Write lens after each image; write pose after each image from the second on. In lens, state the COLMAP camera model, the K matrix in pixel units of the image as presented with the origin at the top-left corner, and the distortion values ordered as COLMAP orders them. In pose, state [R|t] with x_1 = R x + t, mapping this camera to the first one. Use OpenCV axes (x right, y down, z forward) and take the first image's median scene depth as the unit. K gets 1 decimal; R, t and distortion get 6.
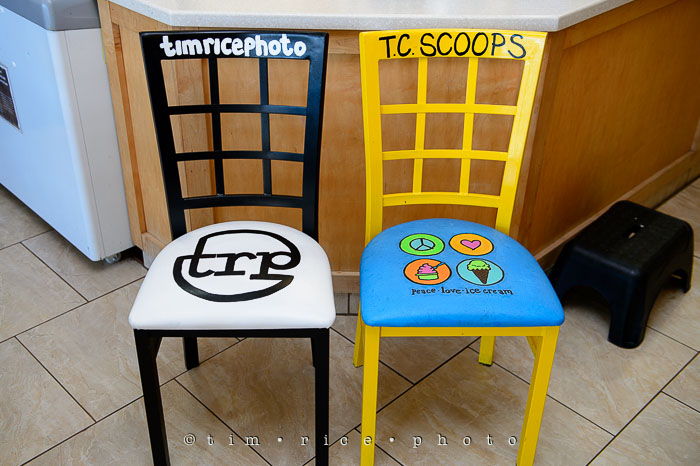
lens RADIAL K [[739.0, 0, 350.3], [0, 739.0, 234.0], [0, 0, 1]] dist [0.018271, 0.000000]
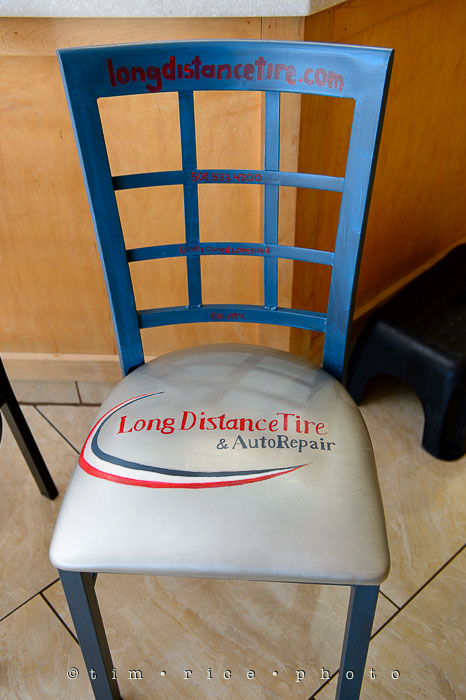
lens RADIAL K [[772.8, 0, 239.2], [0, 772.8, 329.7], [0, 0, 1]] dist [0.050315, 0.000000]
pose [[0.999119, 0.000382, -0.041970, 0.213389], [0.006641, 0.985920, 0.167088, -0.107805], [0.041443, -0.167219, 0.985048, 0.274058]]
